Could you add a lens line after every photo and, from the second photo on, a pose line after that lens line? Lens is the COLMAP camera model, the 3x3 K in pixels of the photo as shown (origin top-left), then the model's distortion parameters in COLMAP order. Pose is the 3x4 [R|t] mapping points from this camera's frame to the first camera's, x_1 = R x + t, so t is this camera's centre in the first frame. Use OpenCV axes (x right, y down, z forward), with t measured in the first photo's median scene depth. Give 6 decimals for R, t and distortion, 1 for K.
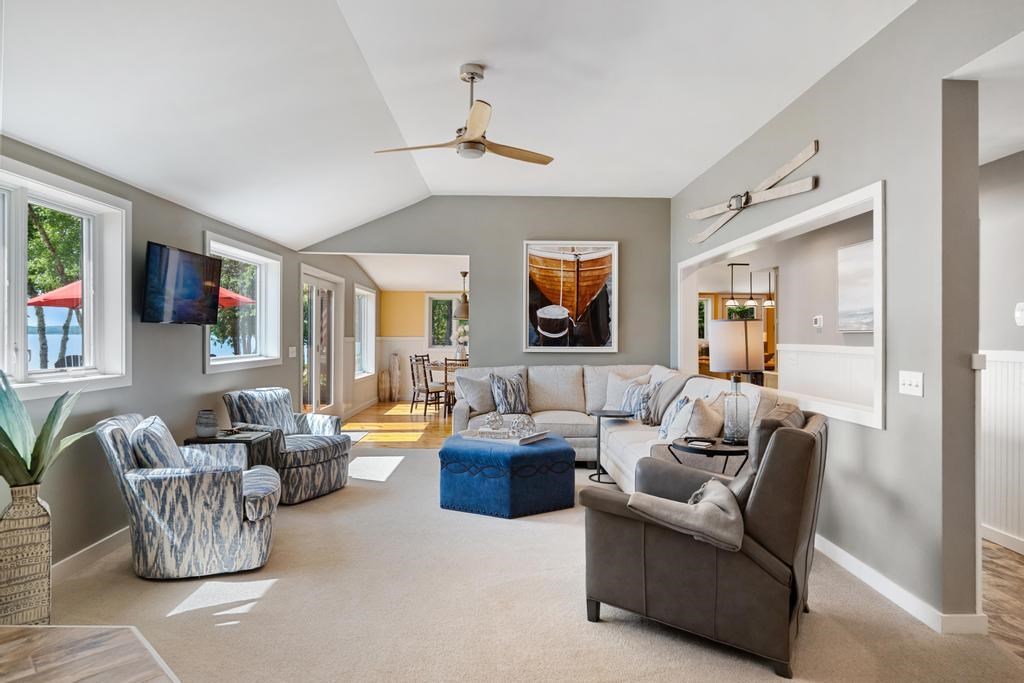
lens RADIAL K [[620.9, 0, 512.4], [0, 620.9, 334.3], [0, 0, 1]] dist [0.003944, 0.000073]
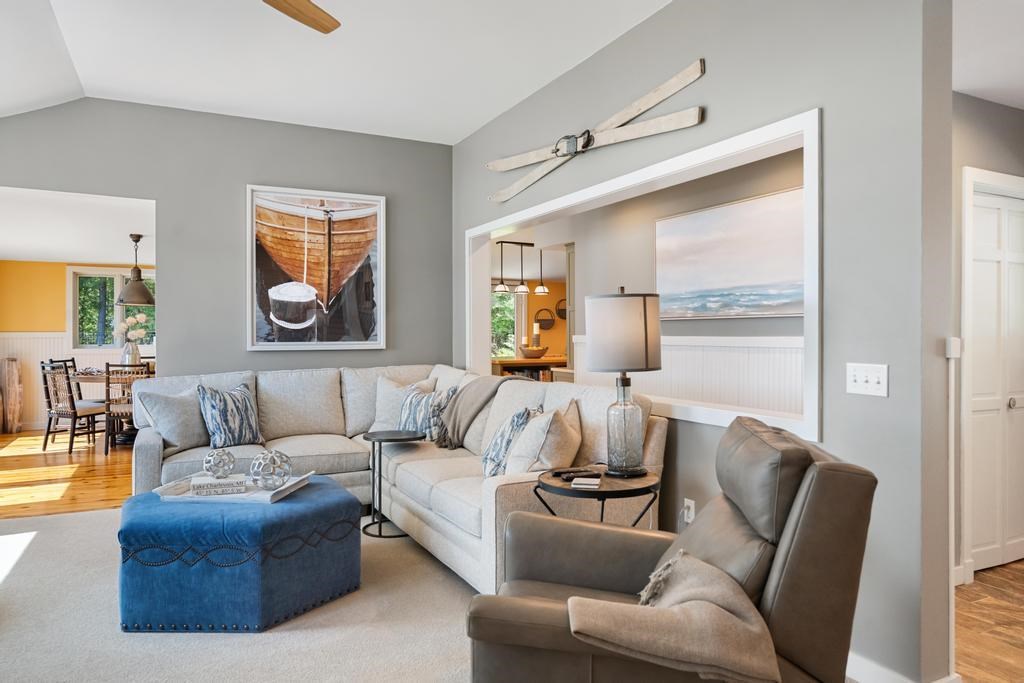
lens RADIAL K [[689.2, 0, 517.9], [0, 689.2, 336.6], [0, 0, 1]] dist [-0.003038, 0.004459]
pose [[0.899686, -0.009773, 0.436429, -0.063294], [0.006248, 0.999935, 0.009512, 0.011172], [-0.436494, -0.005831, 0.899688, 0.288588]]
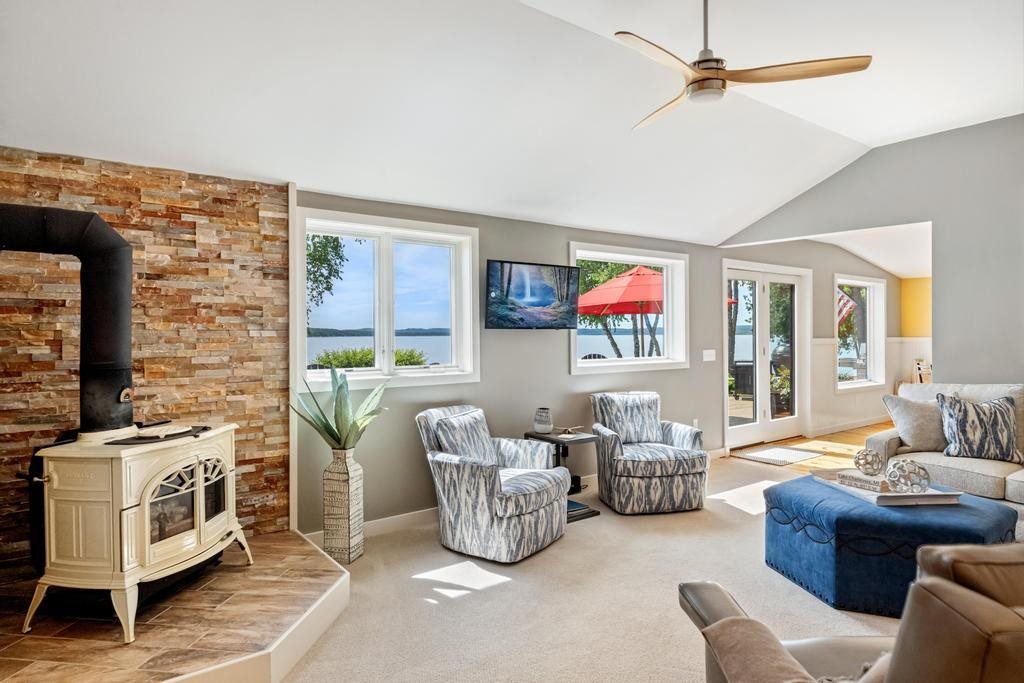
lens RADIAL K [[620.9, 0, 496.1], [0, 620.9, 341.0], [0, 0, 1]] dist [0.003944, 0.000073]
pose [[0.565802, 0.000904, -0.824541, 0.324928], [0.009409, 0.999927, 0.007553, -0.004056], [0.824488, -0.012032, 0.565752, 0.292777]]
